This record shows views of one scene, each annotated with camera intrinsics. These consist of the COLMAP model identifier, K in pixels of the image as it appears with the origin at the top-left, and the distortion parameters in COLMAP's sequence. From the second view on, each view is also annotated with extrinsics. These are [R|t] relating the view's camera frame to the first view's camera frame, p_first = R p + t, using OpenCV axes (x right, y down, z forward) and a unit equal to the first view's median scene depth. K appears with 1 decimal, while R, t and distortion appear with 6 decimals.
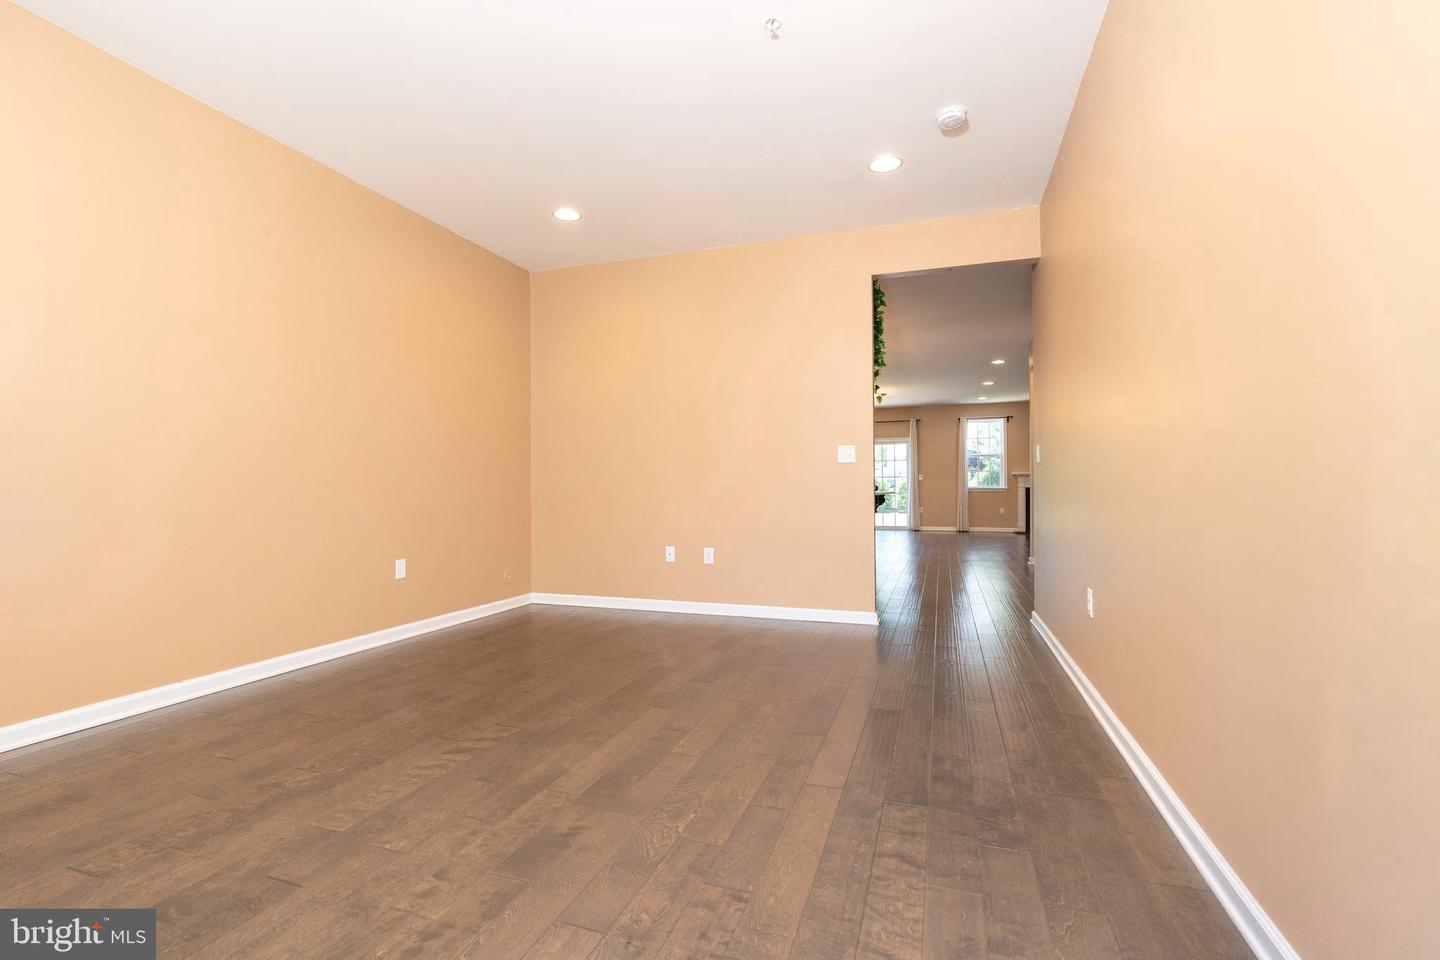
lens RADIAL K [[664.2, 0, 716.0], [0, 664.2, 478.3], [0, 0, 1]] dist [-0.008155, 0.000503]
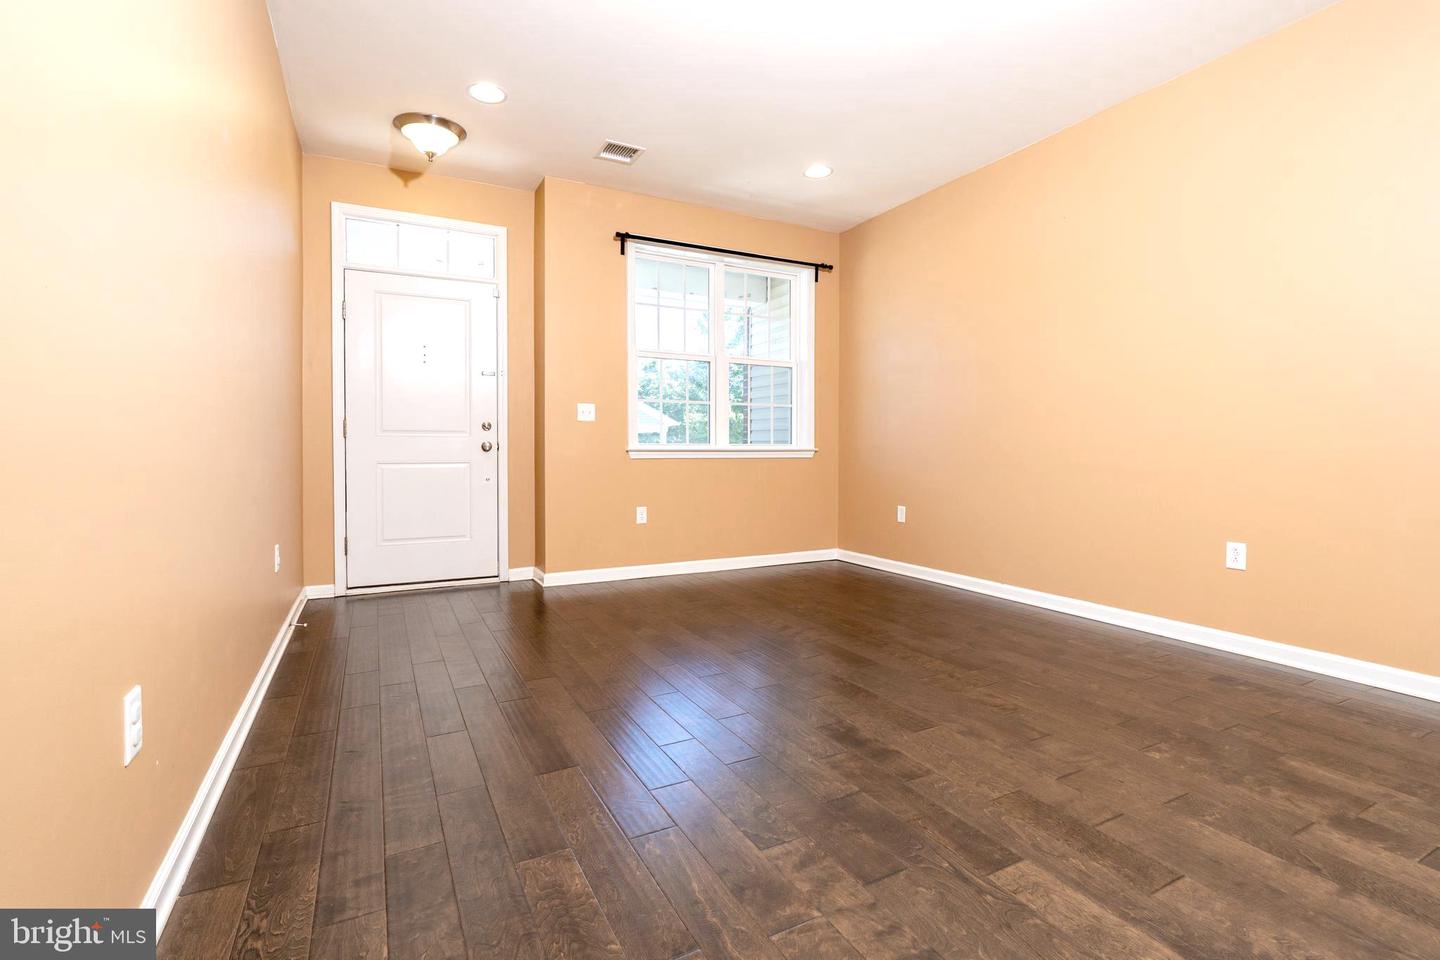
lens RADIAL K [[664.2, 0, 726.6], [0, 664.2, 473.2], [0, 0, 1]] dist [-0.008155, 0.000503]
pose [[-0.679526, 0.014425, -0.733509, 0.830322], [0.008509, 0.999894, 0.011781, 0.058007], [0.733602, 0.001764, -0.679577, 2.080117]]
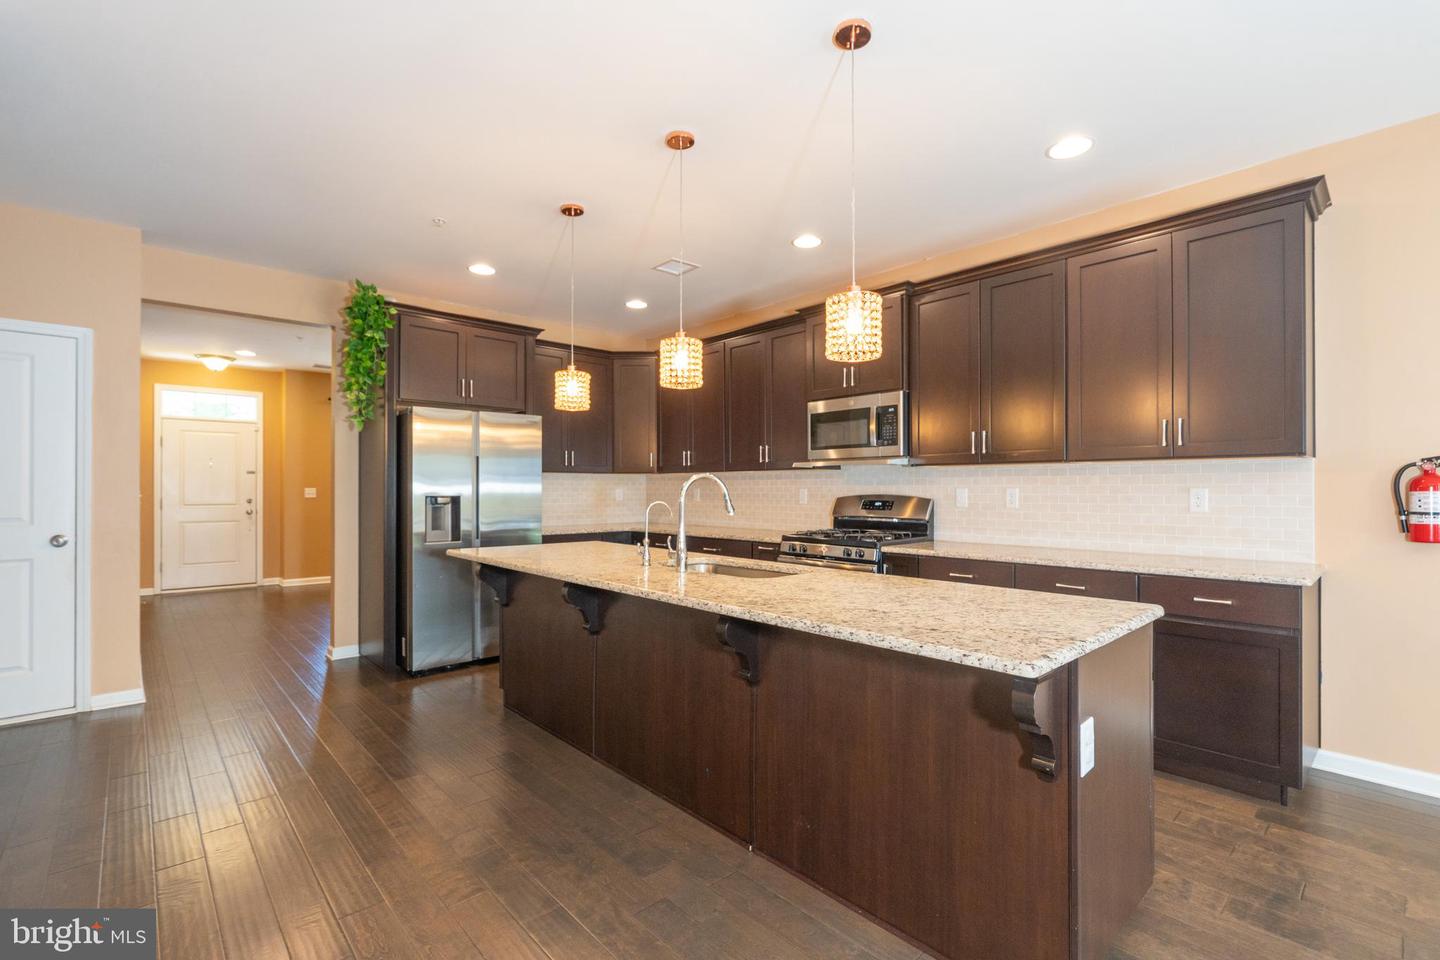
lens RADIAL K [[664.2, 0, 707.1], [0, 664.2, 492.5], [0, 0, 1]] dist [-0.008155, 0.000503]
pose [[-0.505840, -0.005749, -0.862608, 1.582589], [0.007921, 0.999905, -0.011309, -0.030971], [0.862591, -0.012554, -0.505746, 3.868389]]
